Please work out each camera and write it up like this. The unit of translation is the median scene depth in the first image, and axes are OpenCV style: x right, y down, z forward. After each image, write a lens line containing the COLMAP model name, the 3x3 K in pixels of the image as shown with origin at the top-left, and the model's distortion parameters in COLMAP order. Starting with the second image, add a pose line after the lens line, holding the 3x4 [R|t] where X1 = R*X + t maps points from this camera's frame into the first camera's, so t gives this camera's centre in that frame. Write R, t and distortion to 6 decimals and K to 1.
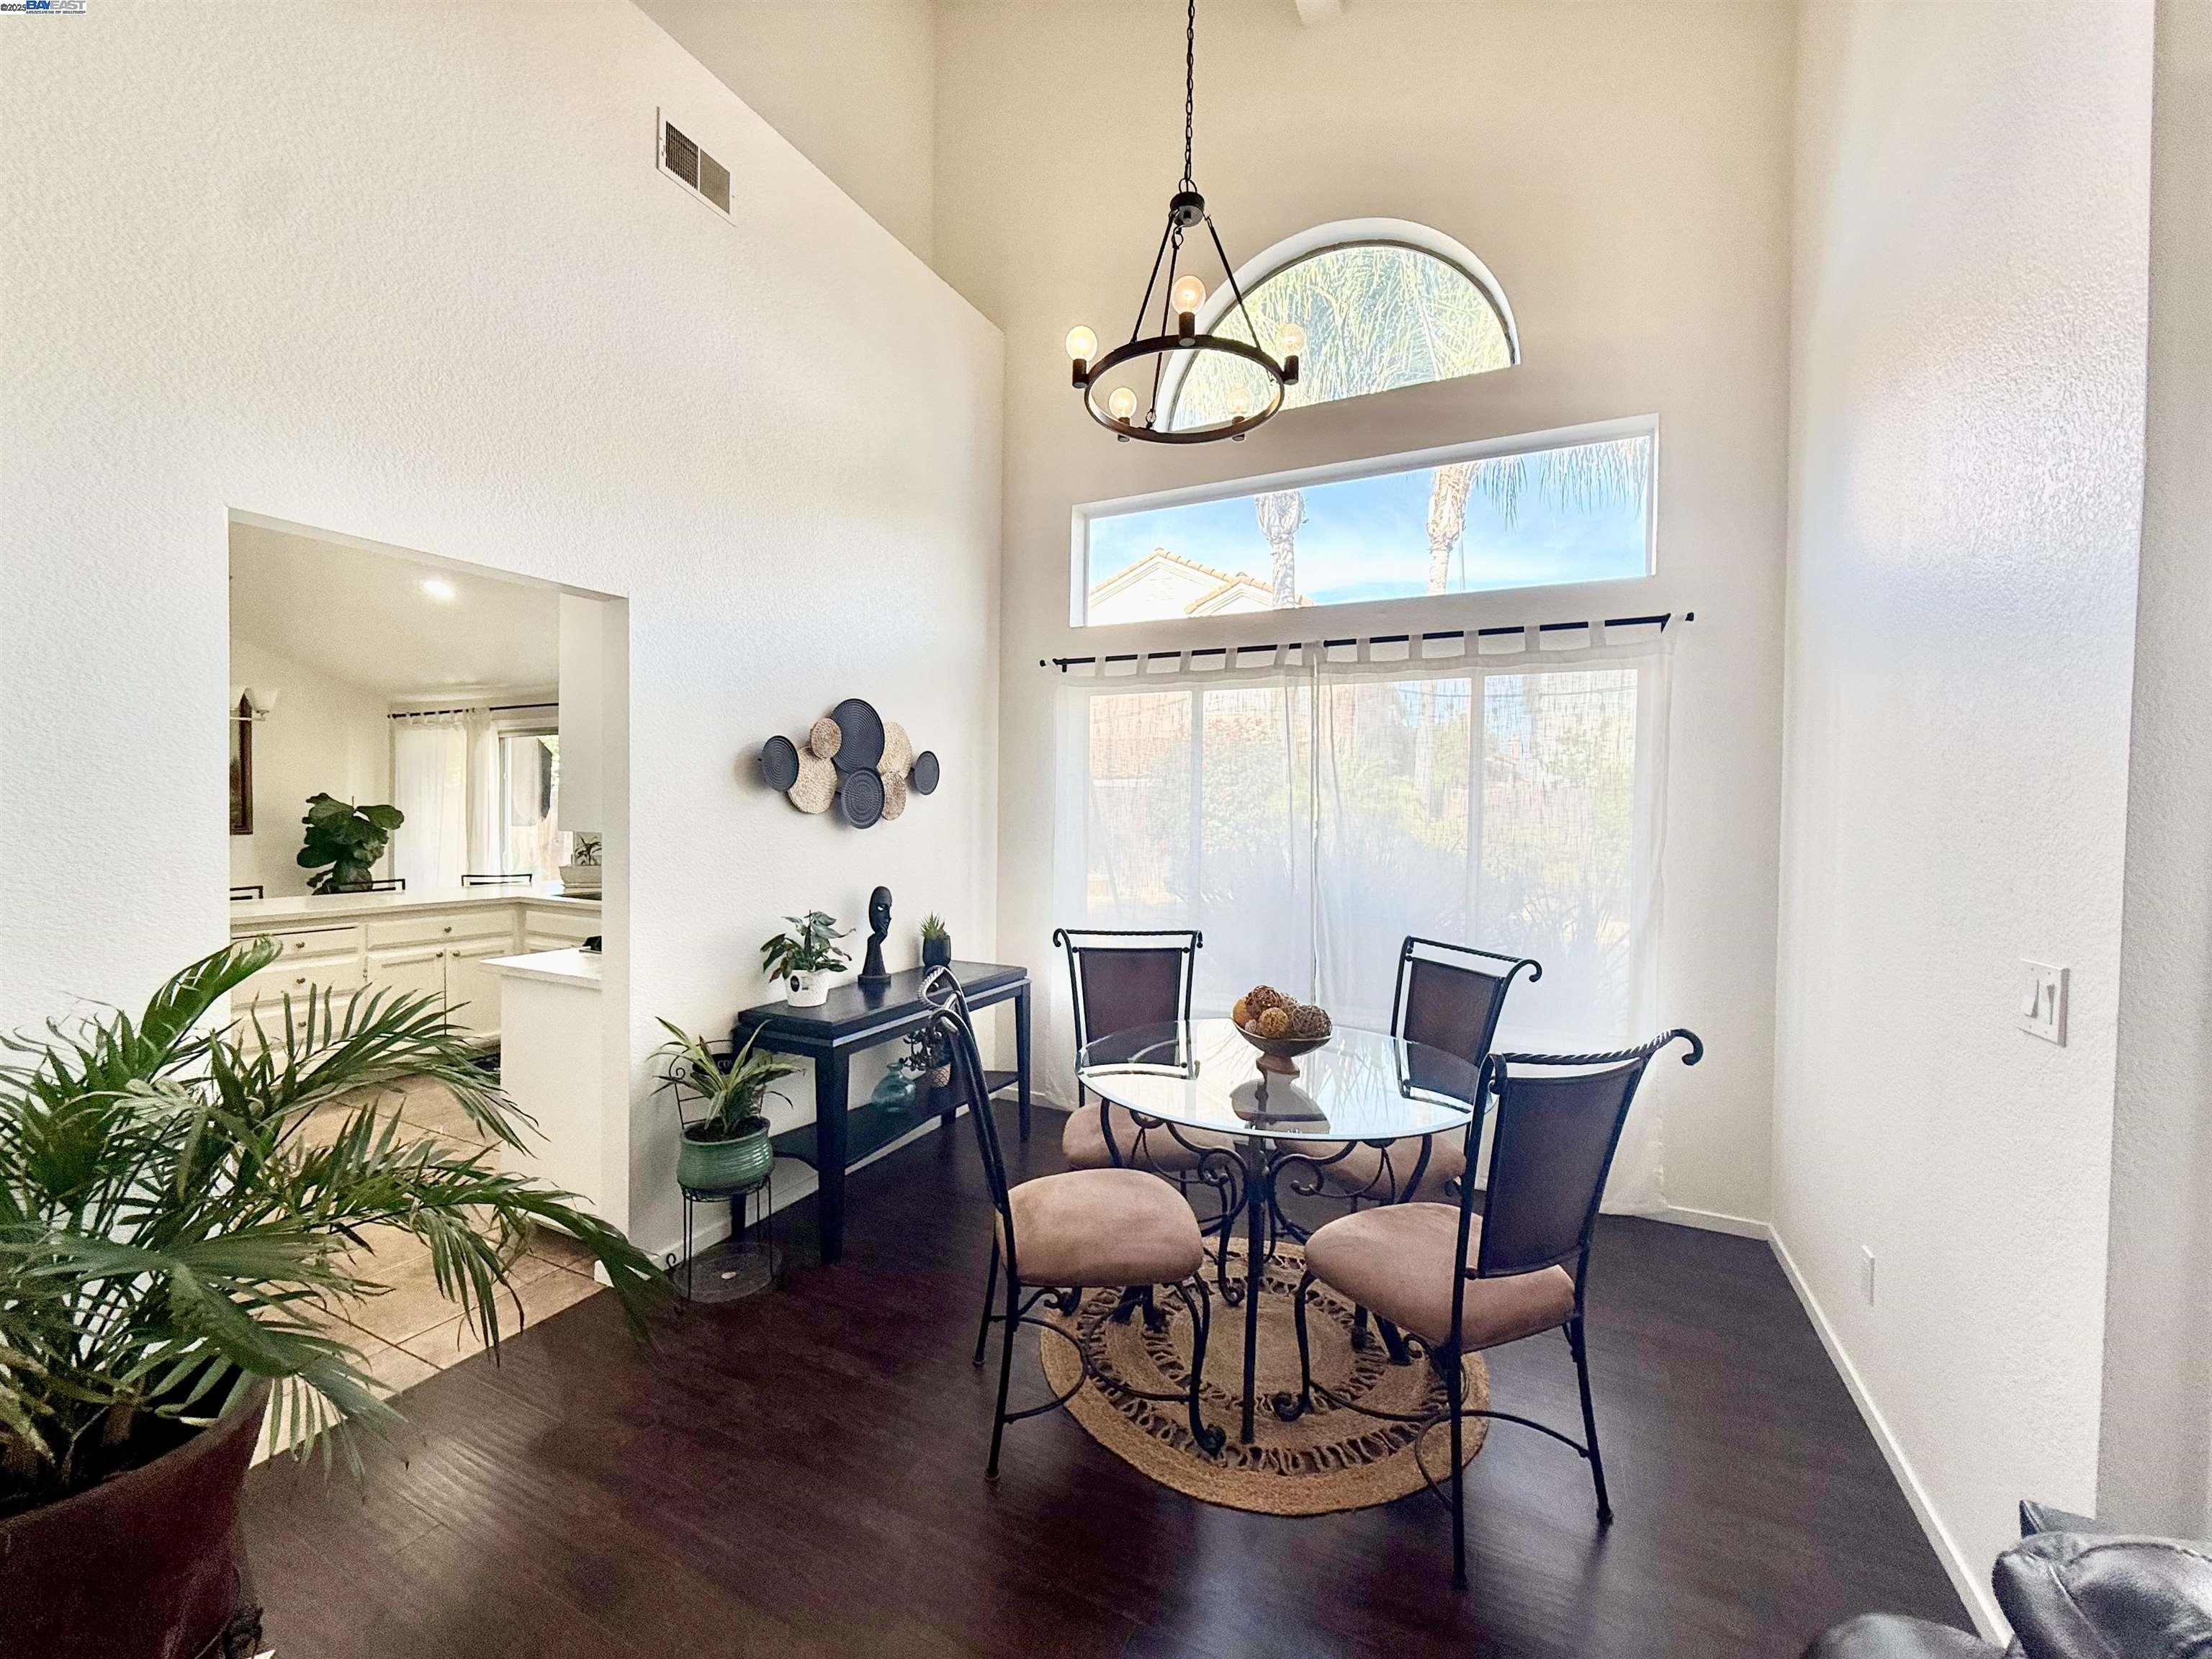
lens RADIAL K [[883.0, 0, 1103.0], [0, 883.0, 833.1], [0, 0, 1]] dist [-0.001089, 0.000640]
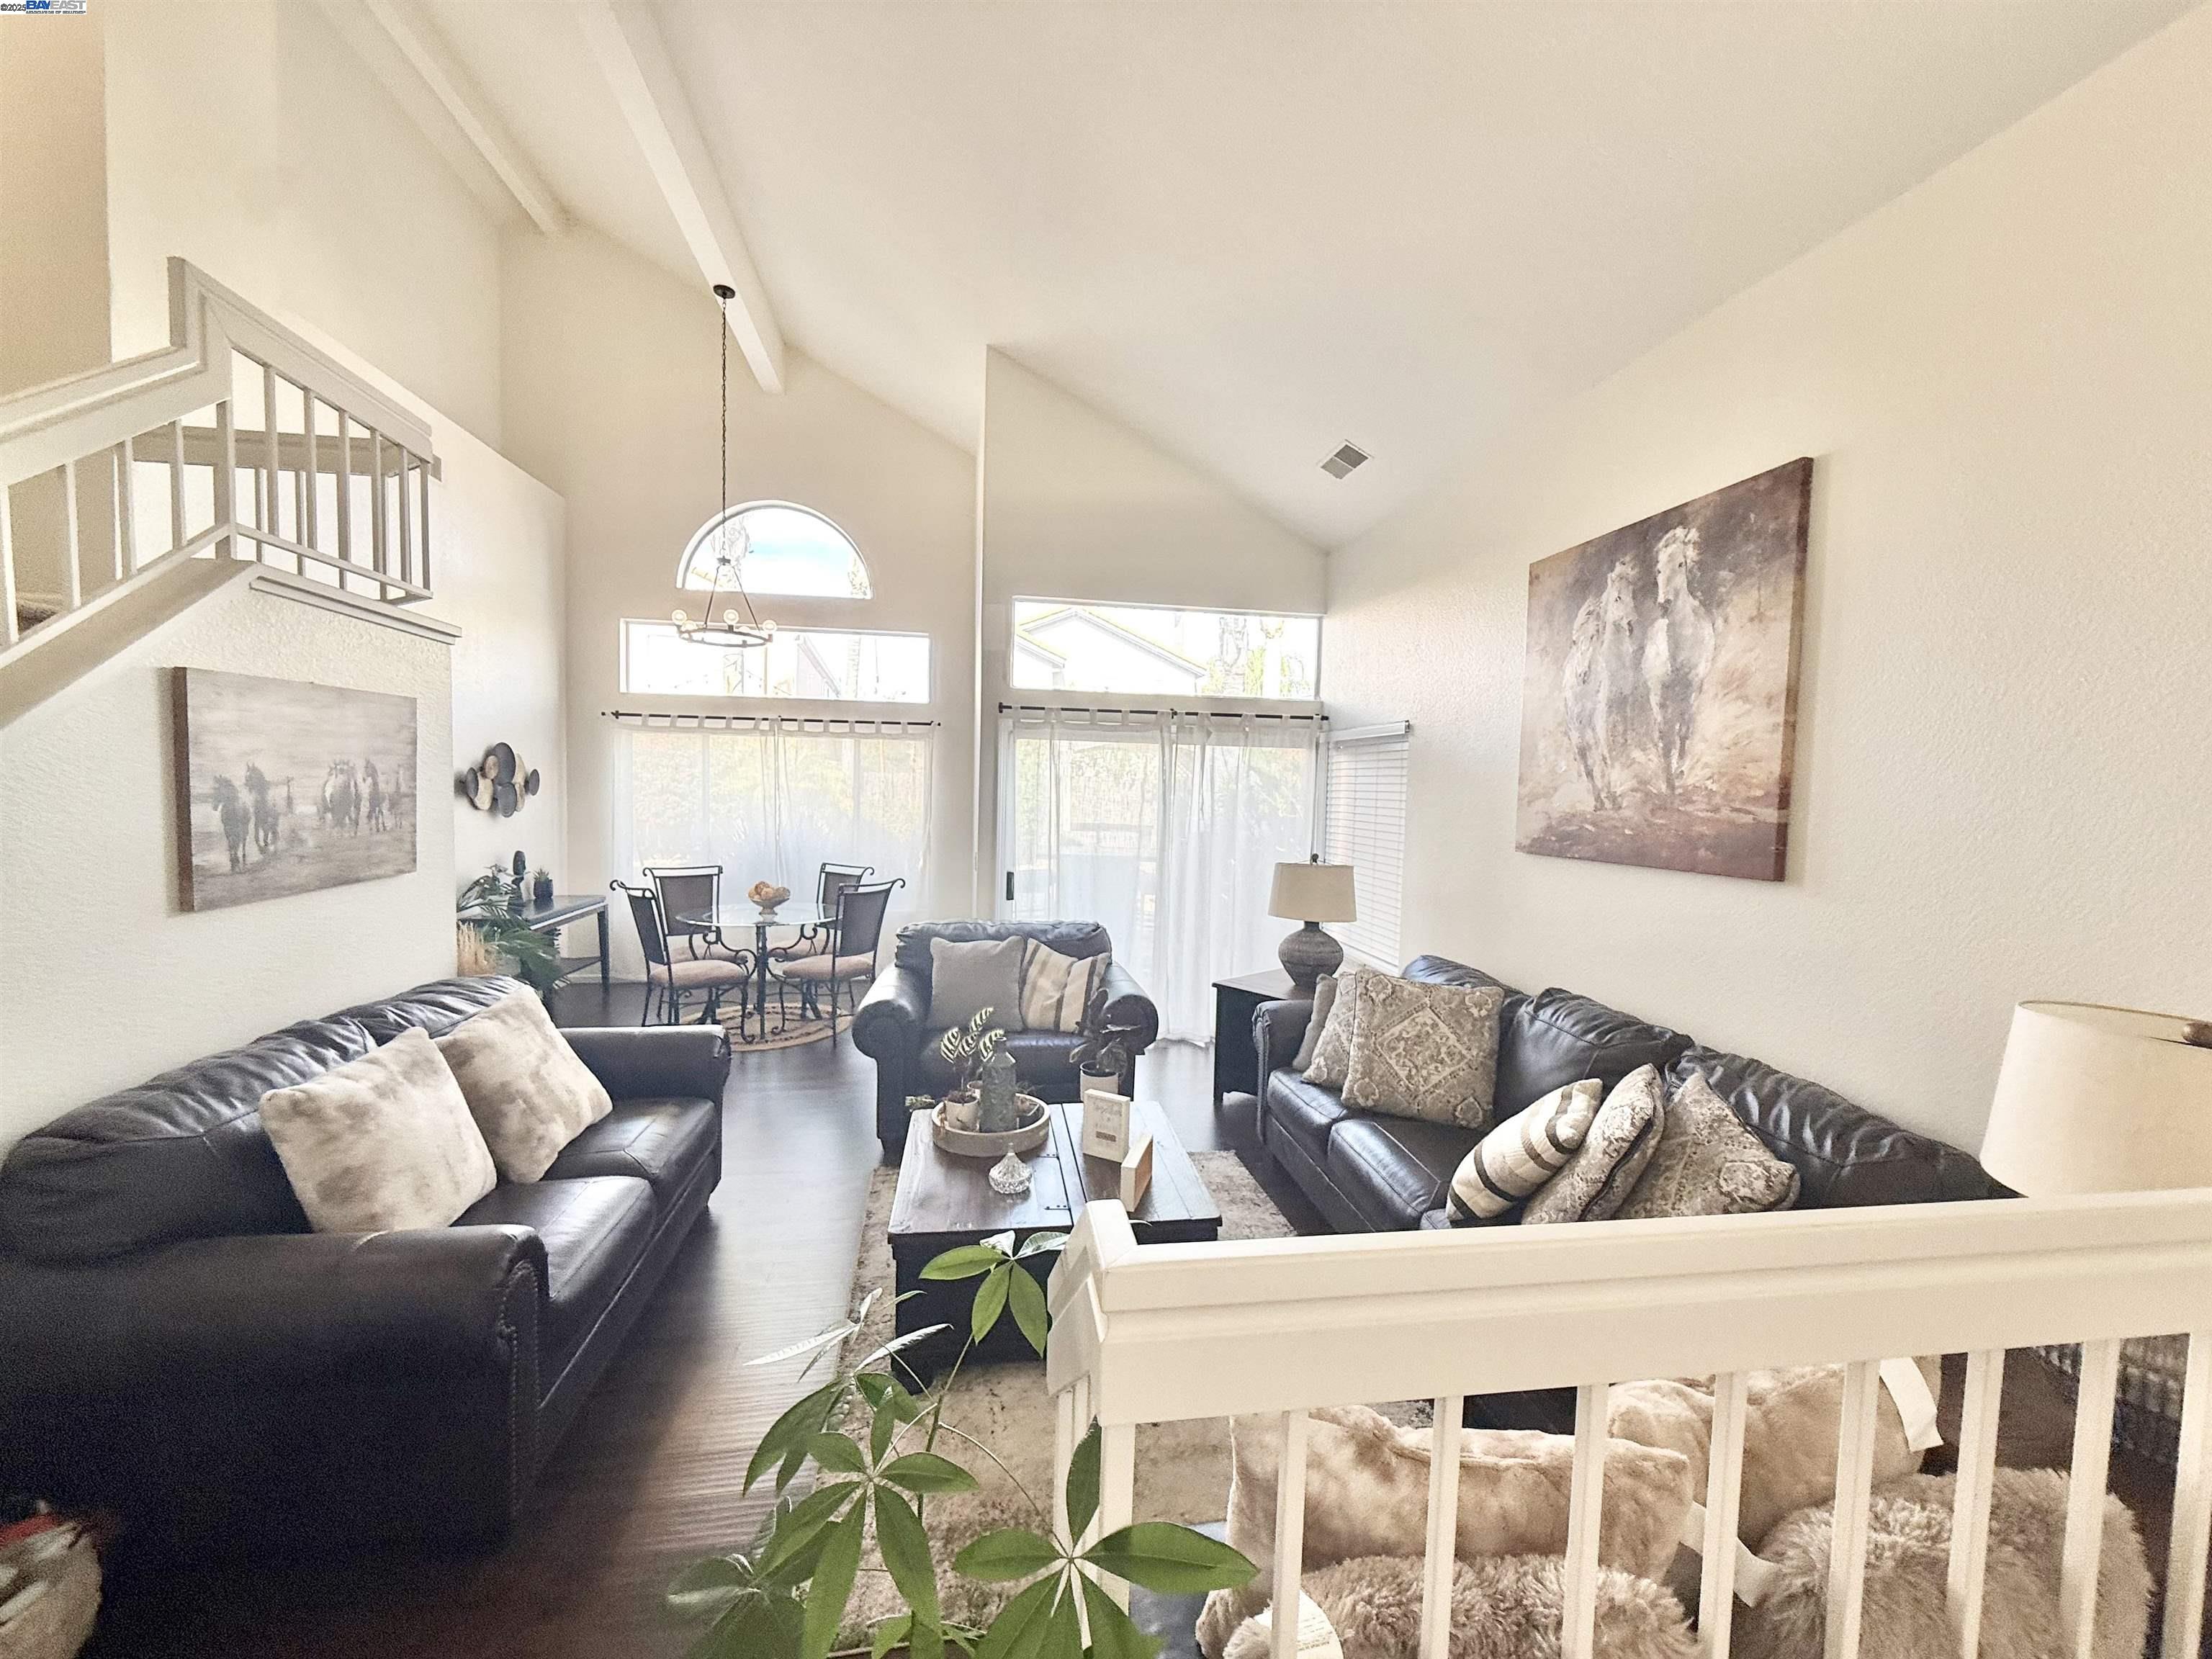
lens RADIAL K [[883.0, 0, 1106.2], [0, 883.0, 828.8], [0, 0, 1]] dist [-0.001089, 0.000640]
pose [[0.818410, -0.026050, 0.574044, -0.320938], [0.005401, 0.999277, 0.037646, -0.043920], [-0.574609, -0.027709, 0.817959, -1.138993]]
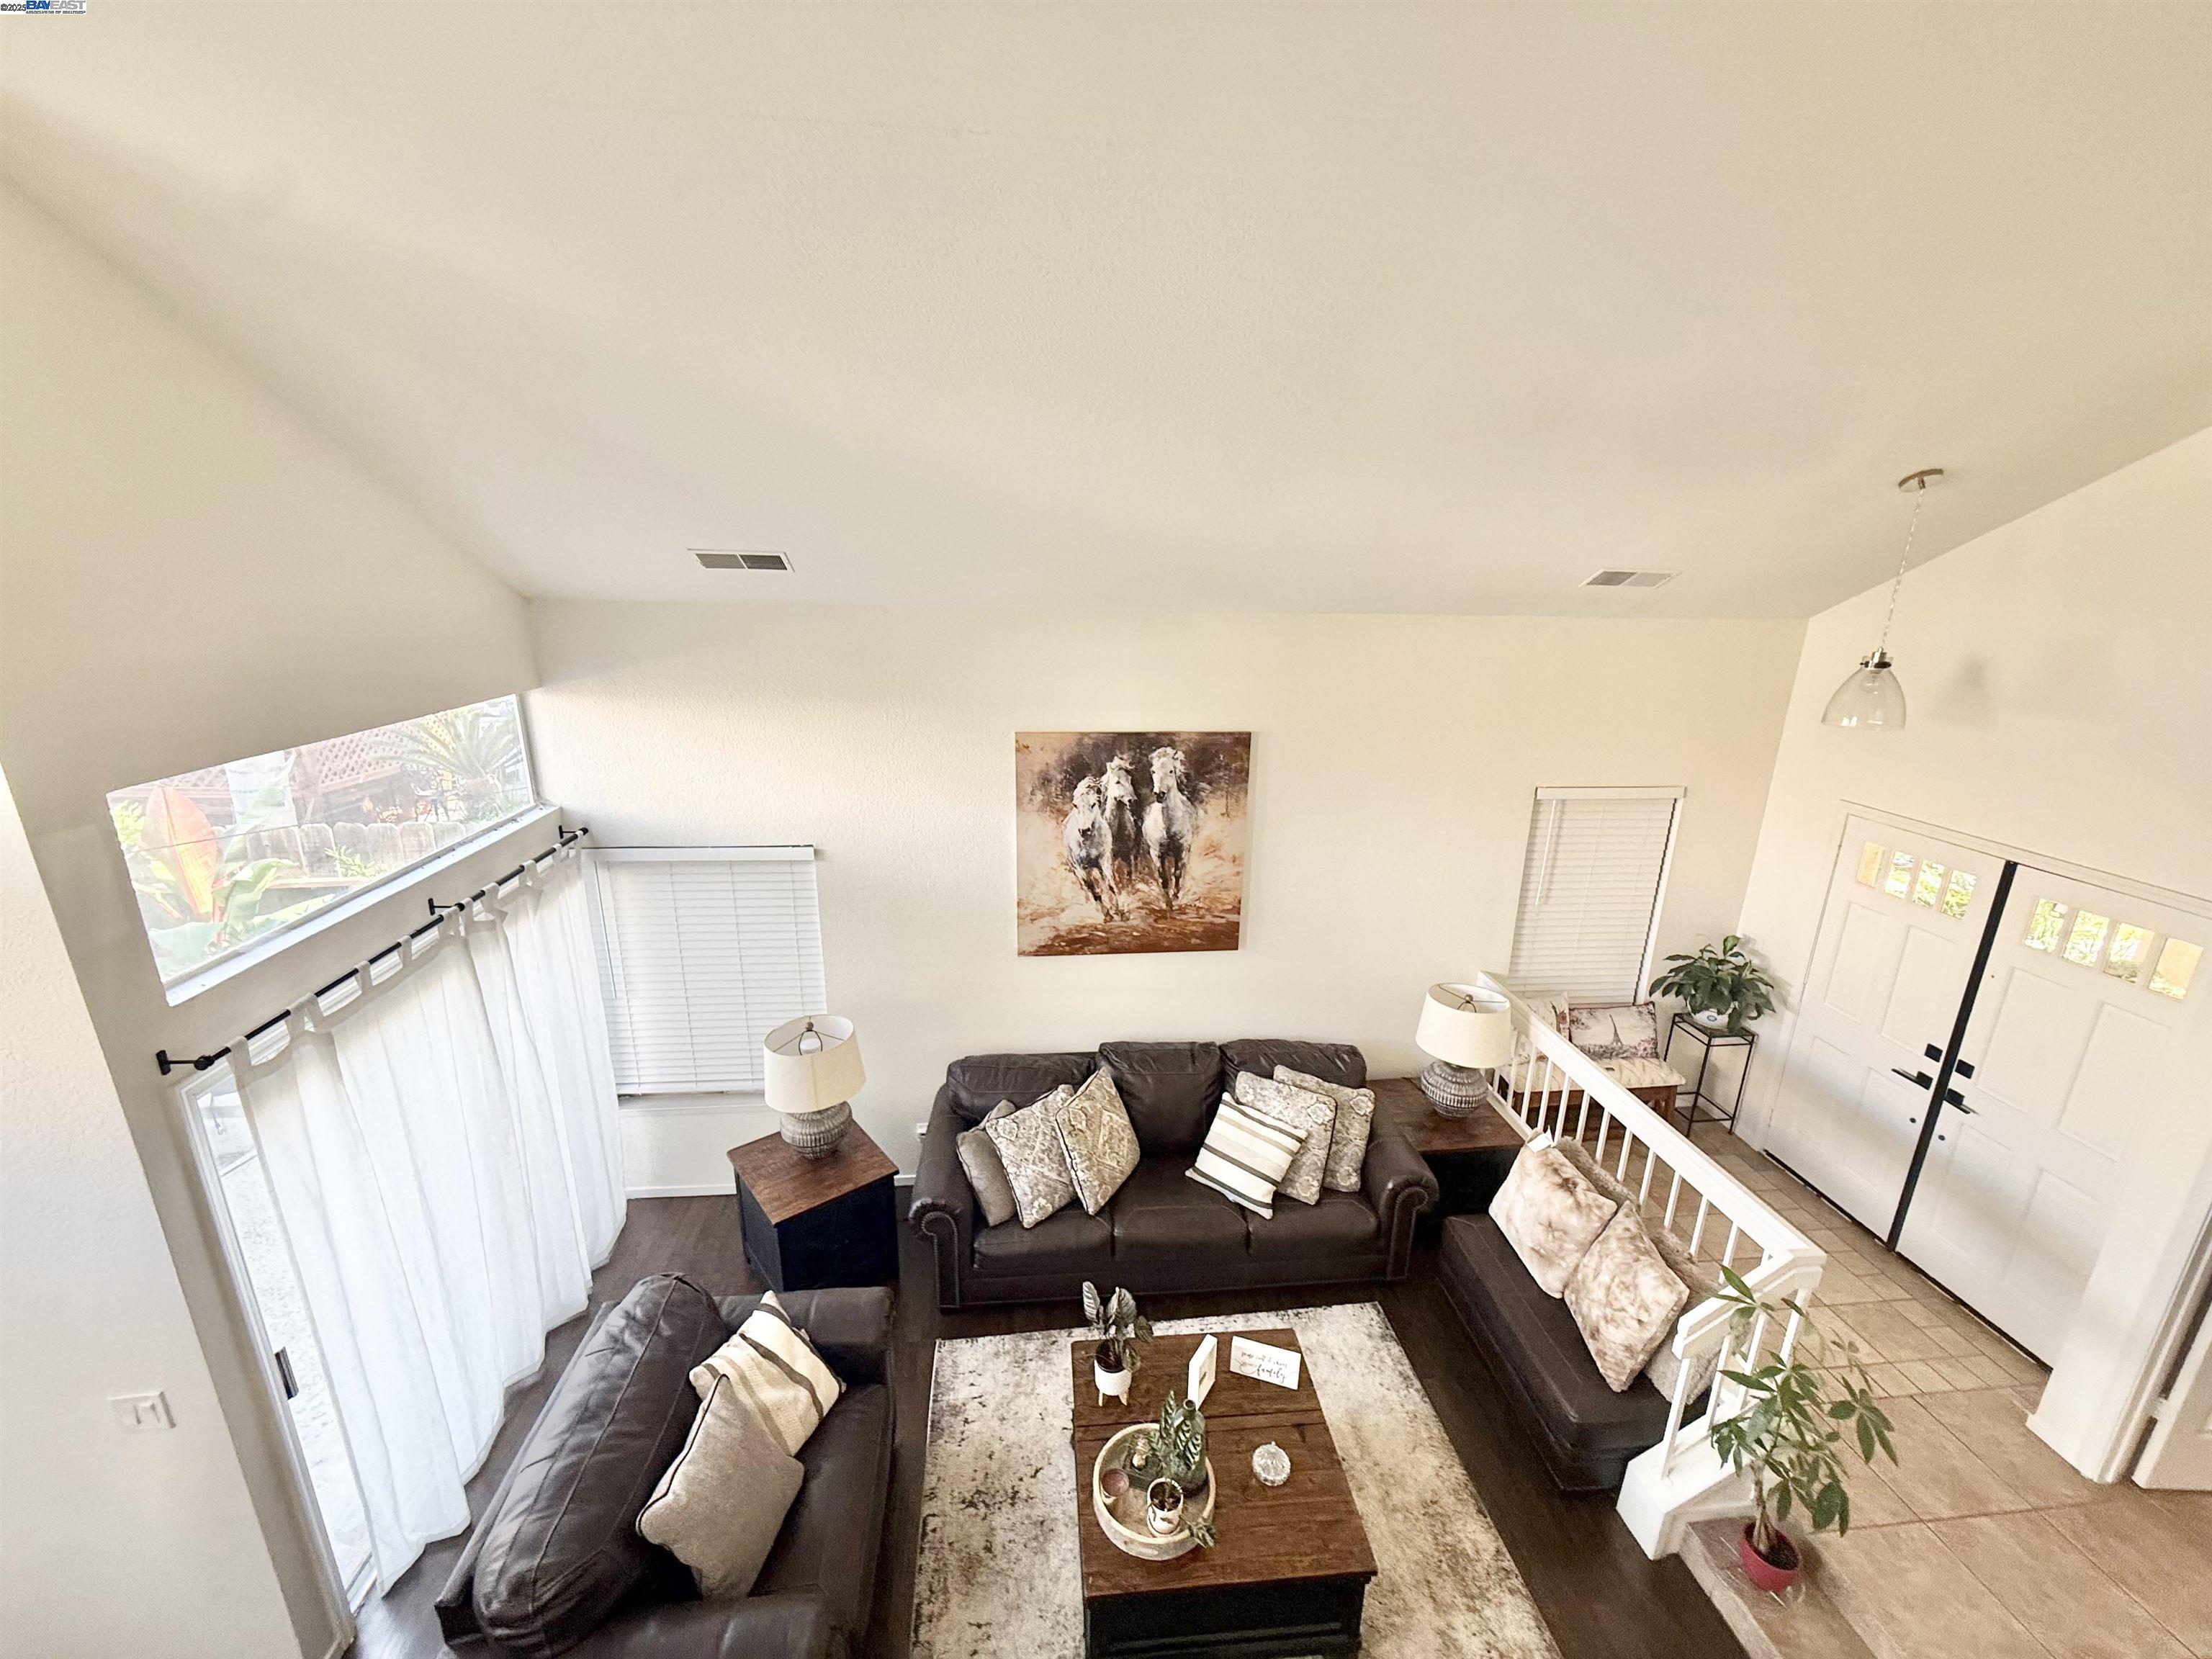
lens RADIAL K [[883.0, 0, 1092.3], [0, 883.0, 826.1], [0, 0, 1]] dist [-0.001089, 0.000640]
pose [[-0.519811, -0.255331, 0.815232, -0.421074], [-0.005582, 0.955284, 0.295636, -0.608089], [-0.854263, 0.149124, -0.497993, 0.088828]]
